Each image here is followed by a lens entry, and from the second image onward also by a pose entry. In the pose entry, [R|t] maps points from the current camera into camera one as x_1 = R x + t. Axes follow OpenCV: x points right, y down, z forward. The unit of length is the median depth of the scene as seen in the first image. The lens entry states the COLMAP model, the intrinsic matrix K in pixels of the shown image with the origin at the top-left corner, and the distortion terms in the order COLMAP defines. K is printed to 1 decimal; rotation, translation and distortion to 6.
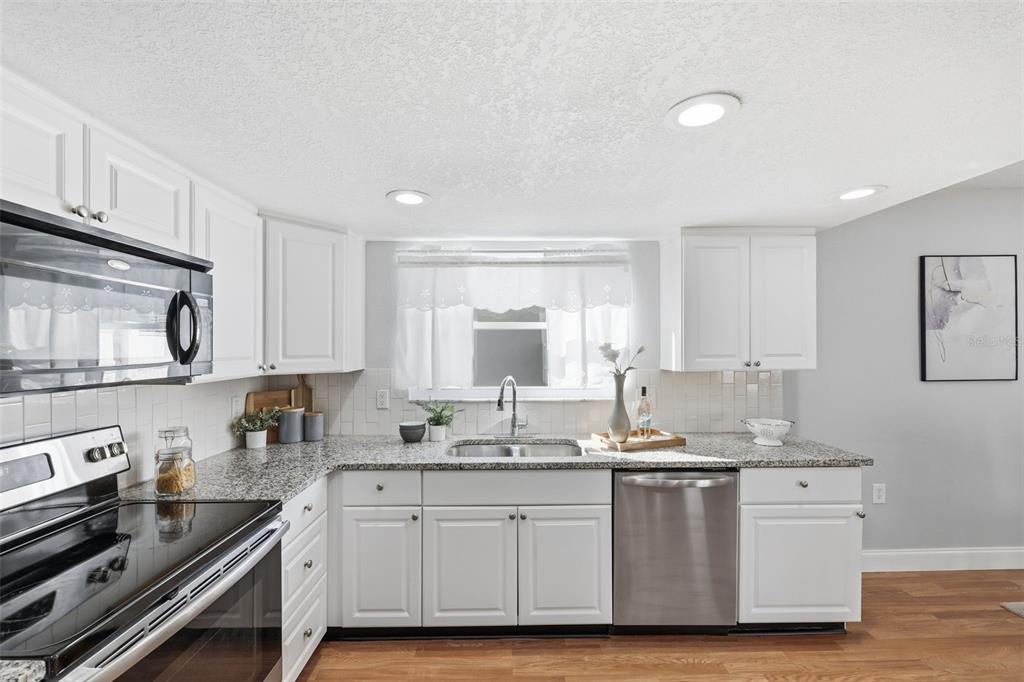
lens RADIAL K [[409.8, 0, 512.7], [0, 409.8, 344.1], [0, 0, 1]] dist [-0.008157, -0.000147]
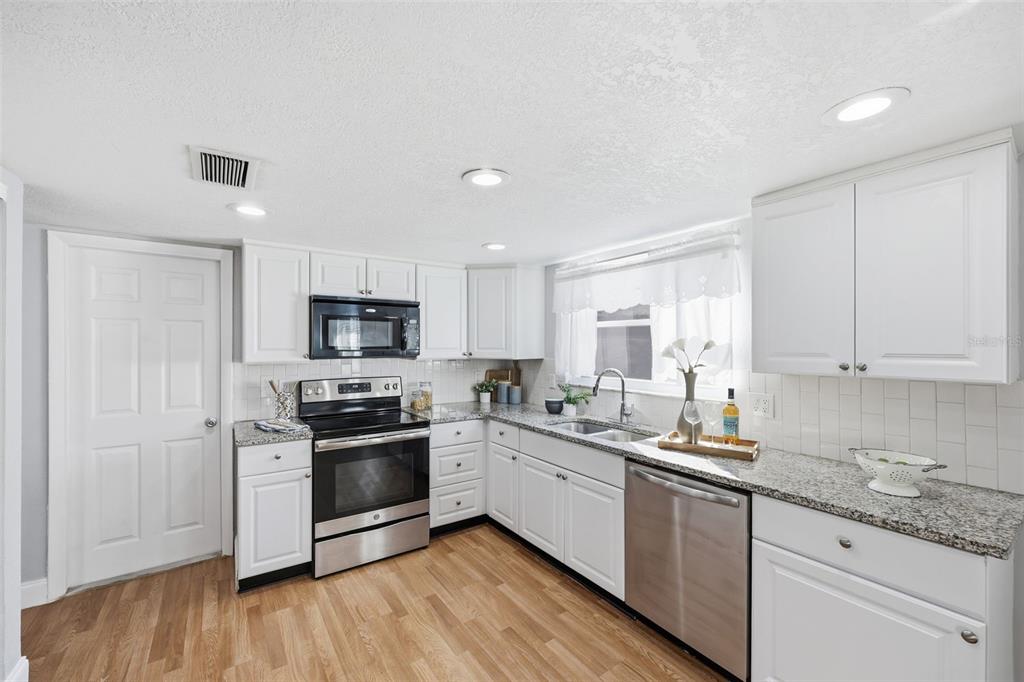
lens RADIAL K [[409.8, 0, 512.7], [0, 409.8, 344.1], [0, 0, 1]] dist [-0.008157, -0.000147]
pose [[0.568292, 0.002168, -0.822824, 0.801156], [0.002978, 0.999985, 0.004692, 0.004813], [0.822821, -0.005117, 0.568277, 0.130595]]
